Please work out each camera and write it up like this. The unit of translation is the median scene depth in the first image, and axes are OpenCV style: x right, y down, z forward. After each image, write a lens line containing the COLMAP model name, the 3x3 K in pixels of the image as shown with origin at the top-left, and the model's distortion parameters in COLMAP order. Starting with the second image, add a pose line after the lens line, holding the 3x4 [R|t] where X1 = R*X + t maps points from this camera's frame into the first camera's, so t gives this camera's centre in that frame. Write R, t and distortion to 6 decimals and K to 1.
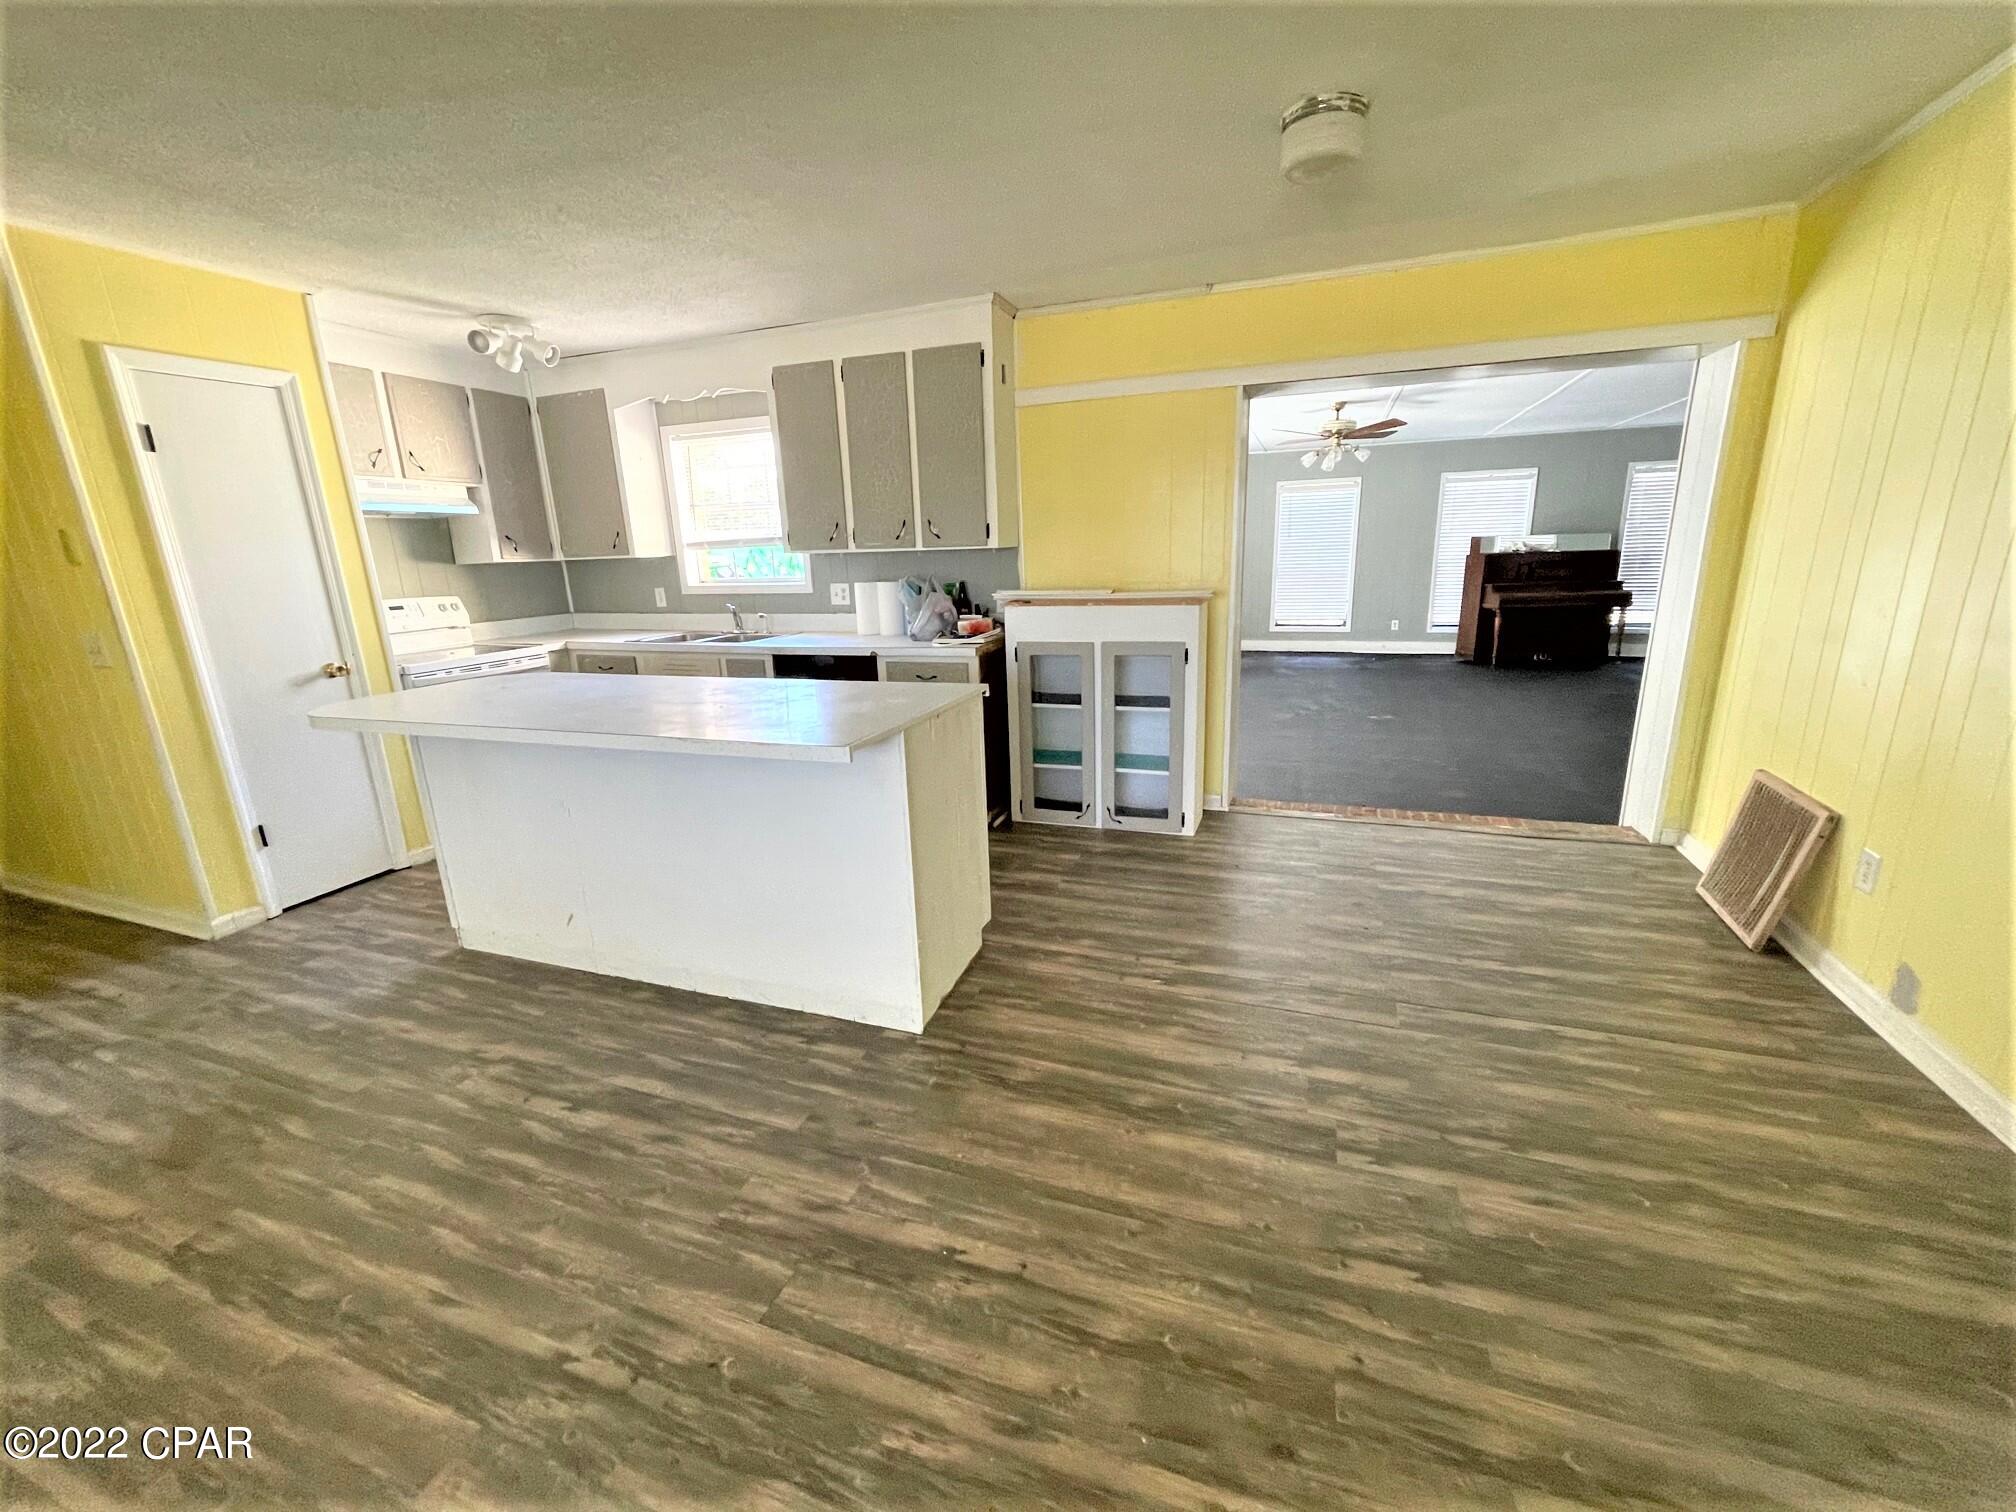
lens RADIAL K [[811.5, 0, 1005.4], [0, 811.5, 754.6], [0, 0, 1]] dist [-0.003151, -0.000527]
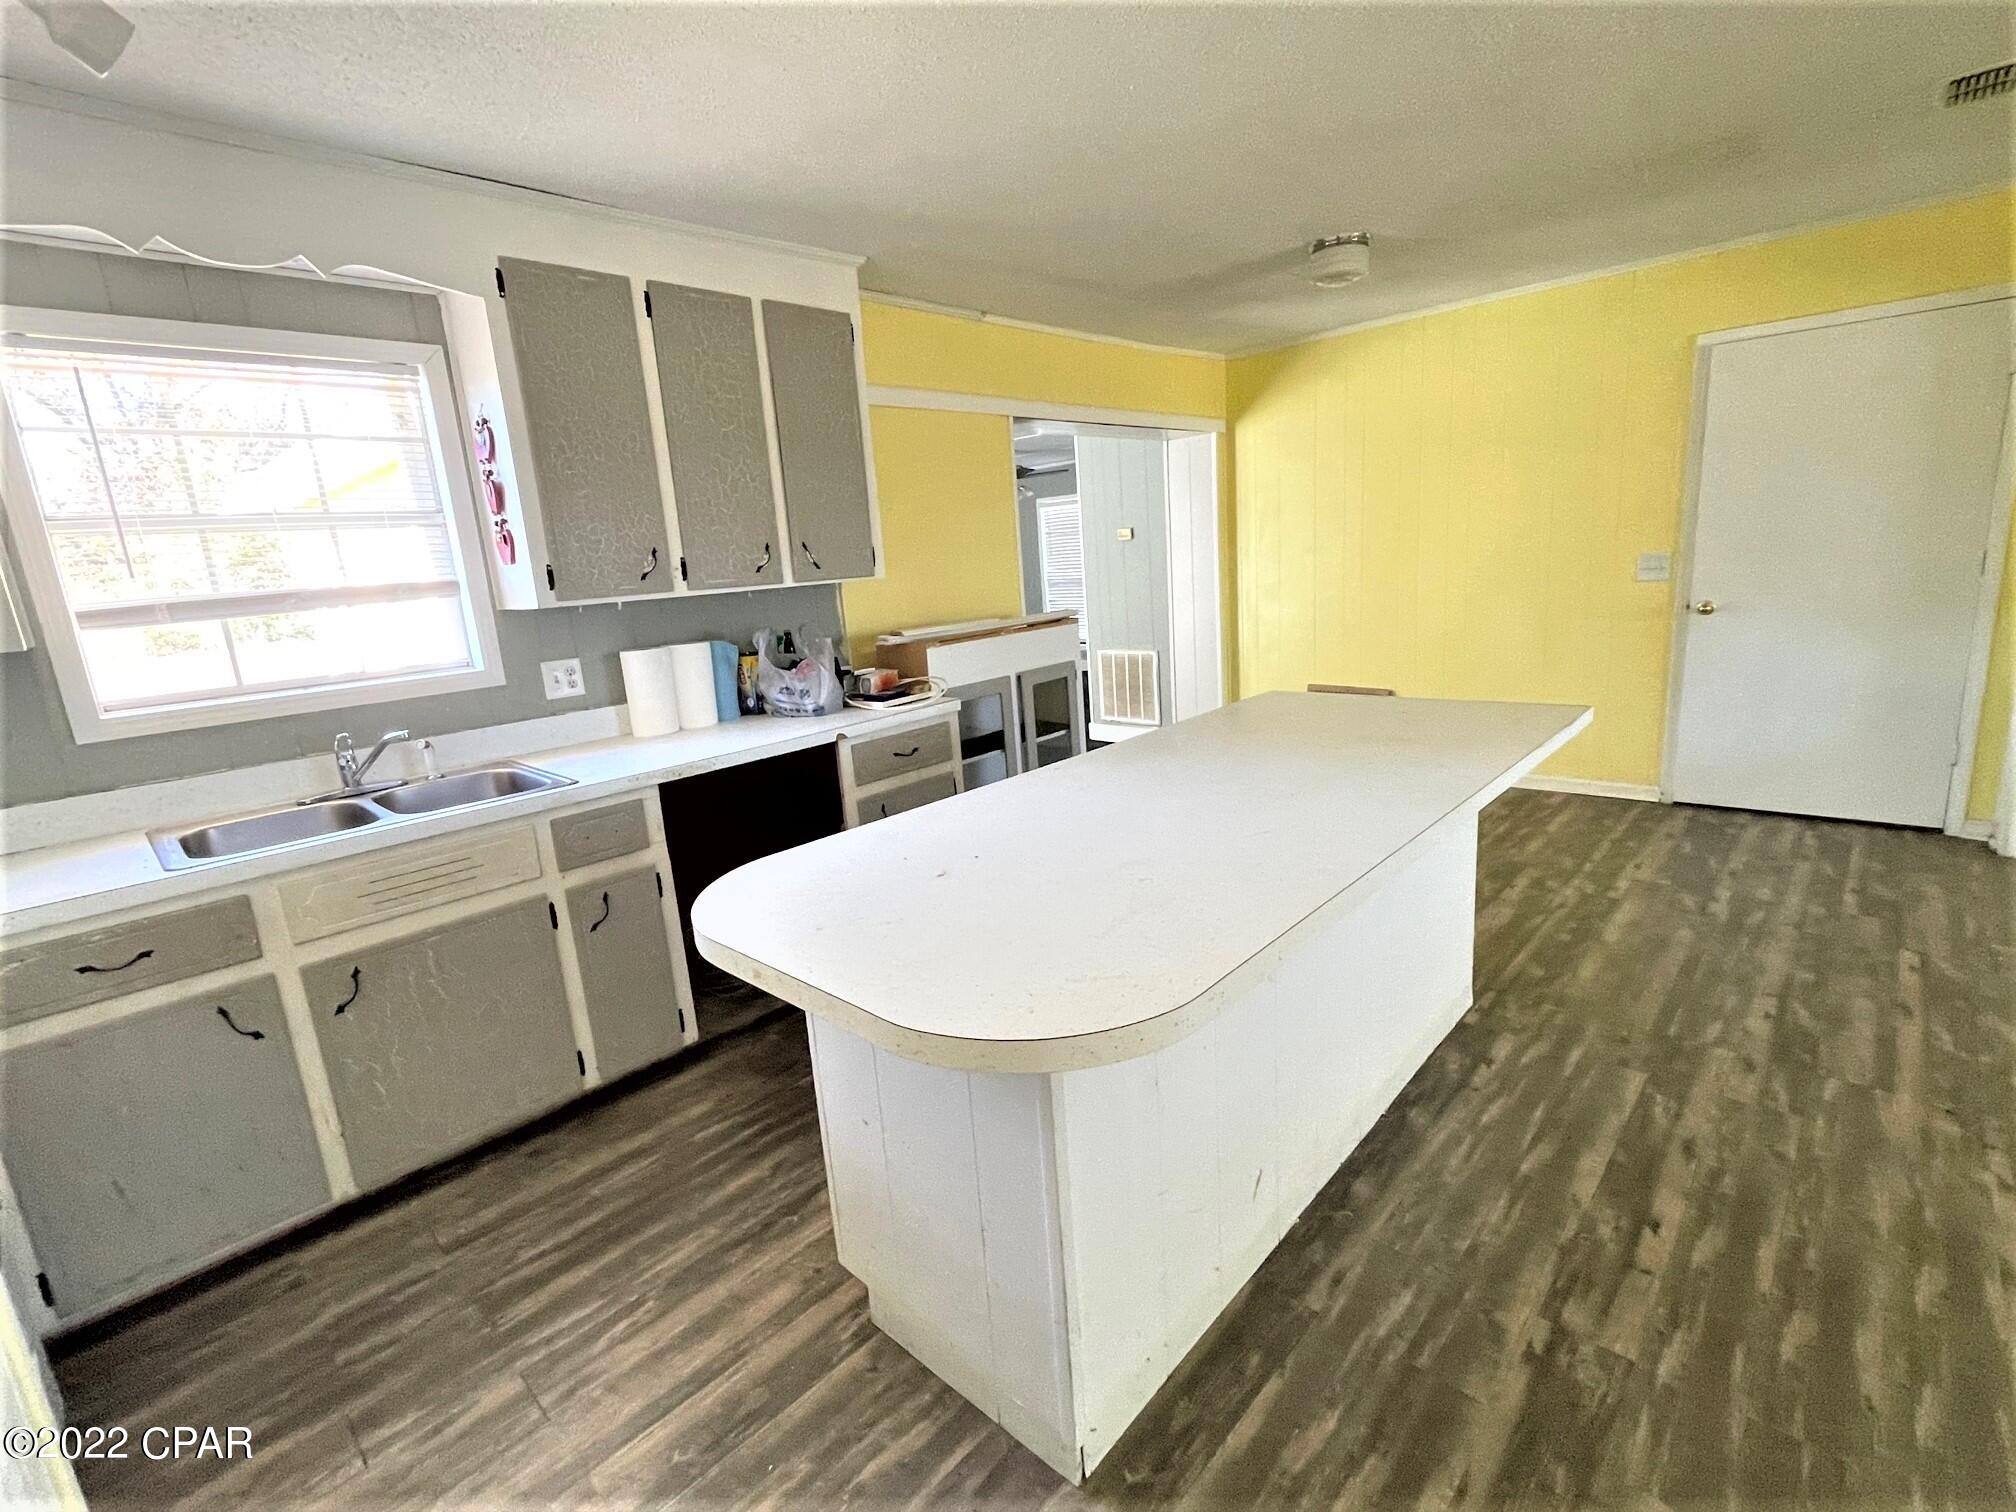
lens RADIAL K [[922.5, 0, 1004.8], [0, 922.5, 753.5], [0, 0, 1]] dist [0.002258, -0.002828]
pose [[0.393062, -0.192834, 0.899065, -1.173041], [0.287582, 0.954493, 0.078994, -0.196154], [-0.873384, 0.227505, 0.430630, 0.831071]]
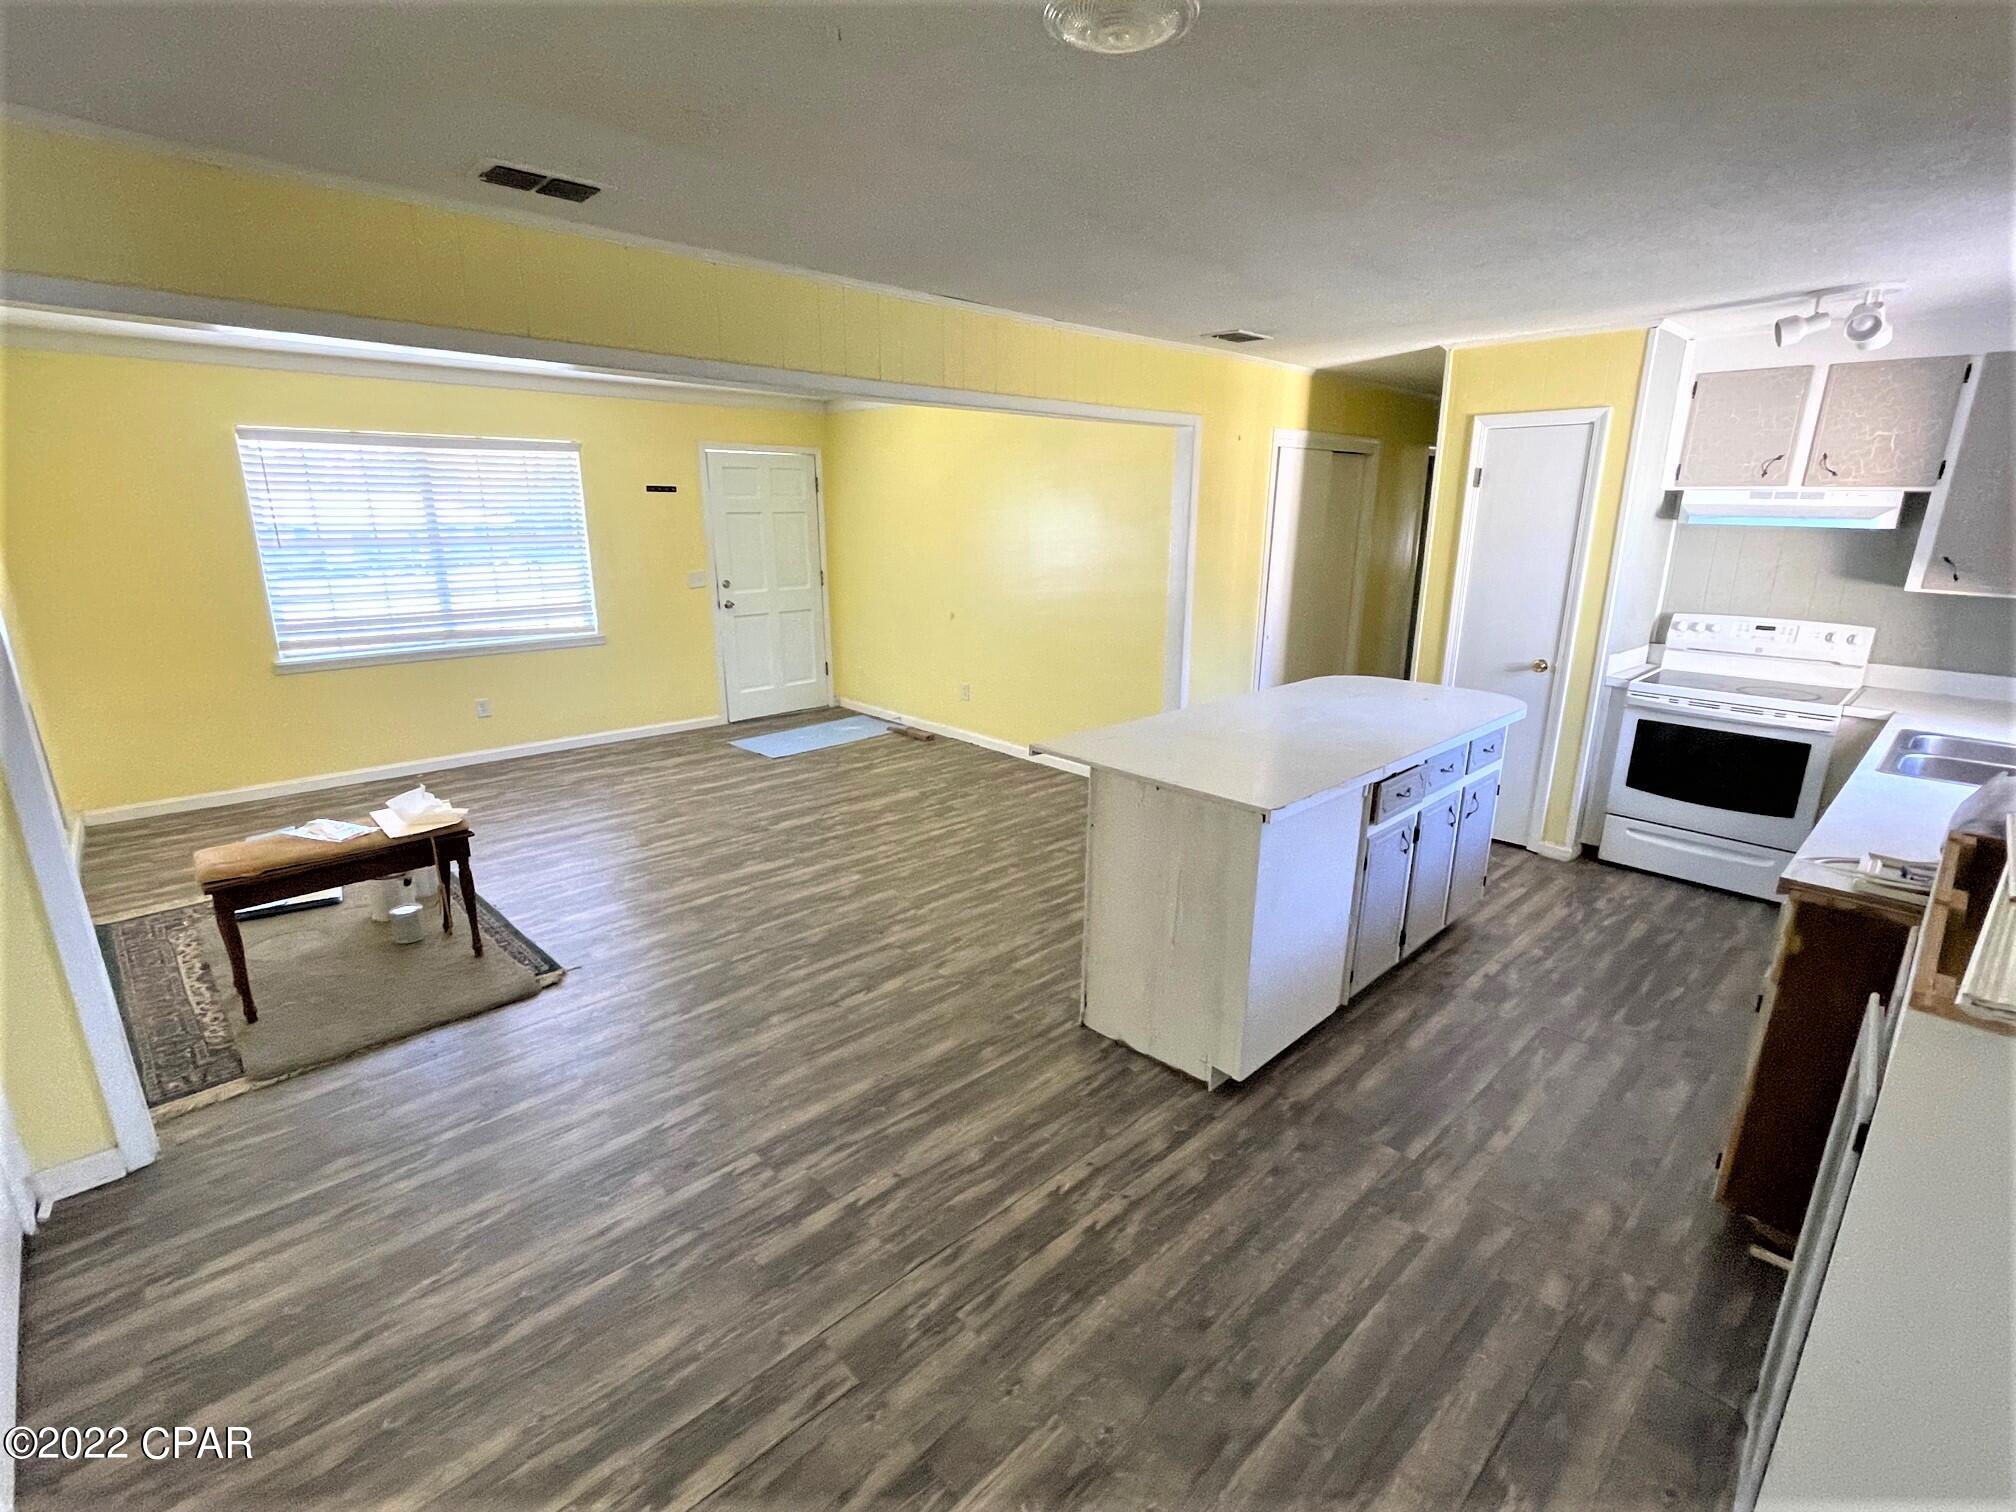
lens RADIAL K [[922.5, 0, 1004.8], [0, 922.5, 753.5], [0, 0, 1]] dist [0.002258, -0.002828]
pose [[-0.447197, 0.261739, -0.855282, 0.859203], [-0.217988, 0.895499, 0.388024, -0.433433], [0.867465, 0.359964, -0.343409, 1.078739]]
